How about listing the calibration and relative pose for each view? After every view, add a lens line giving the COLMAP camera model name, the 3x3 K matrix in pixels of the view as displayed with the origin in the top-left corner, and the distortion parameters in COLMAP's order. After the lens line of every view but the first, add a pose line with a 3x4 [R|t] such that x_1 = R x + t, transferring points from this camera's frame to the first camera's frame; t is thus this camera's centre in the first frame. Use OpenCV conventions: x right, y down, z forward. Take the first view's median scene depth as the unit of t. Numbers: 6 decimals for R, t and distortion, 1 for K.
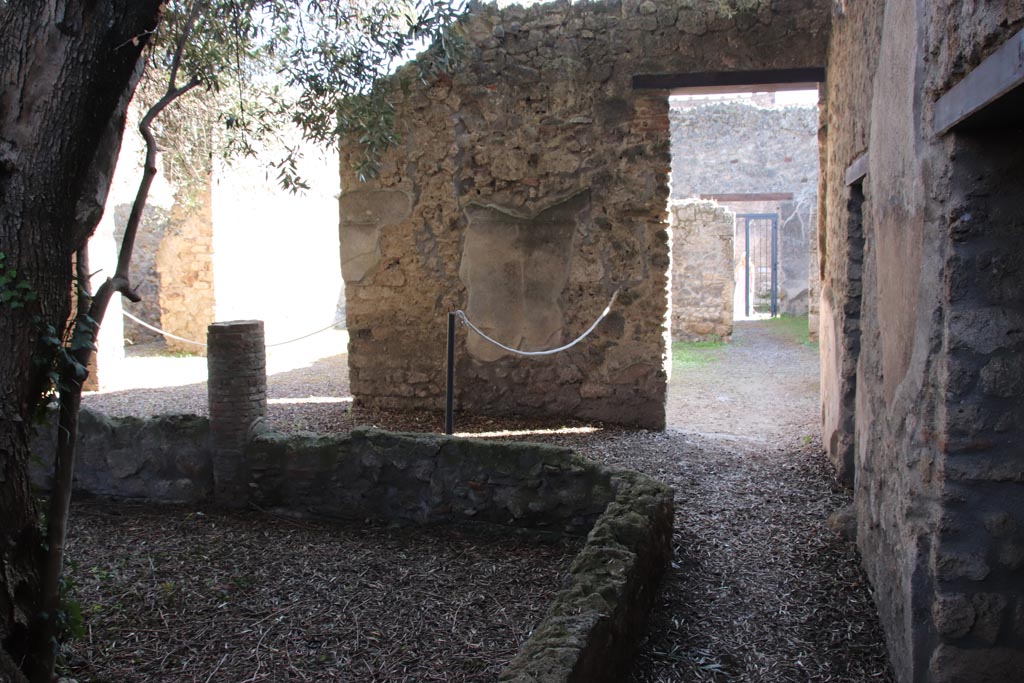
lens RADIAL K [[853.1, 0, 512.0], [0, 853.1, 341.5], [0, 0, 1]] dist [-0.060794, 0.003852]
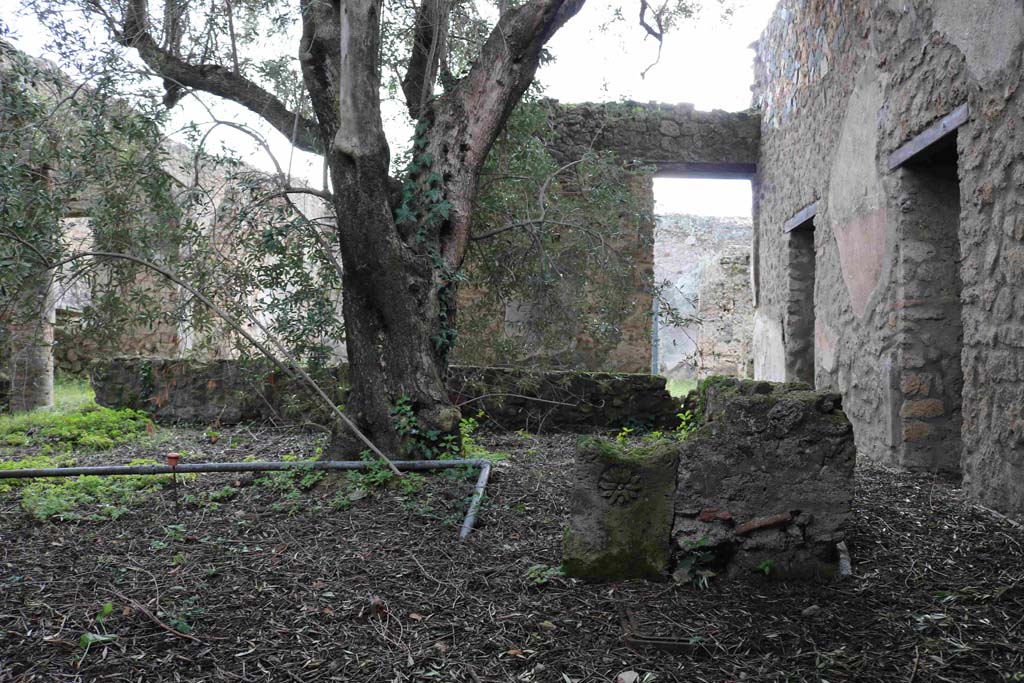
lens RADIAL K [[838.5, 0, 512.0], [0, 838.5, 341.5], [0, 0, 1]] dist [-0.159473, 0.127078]
pose [[0.981878, 0.032903, 0.186636, -0.882032], [-0.009047, 0.991829, -0.127257, 0.496339], [-0.189298, 0.123262, 0.974152, -0.868300]]
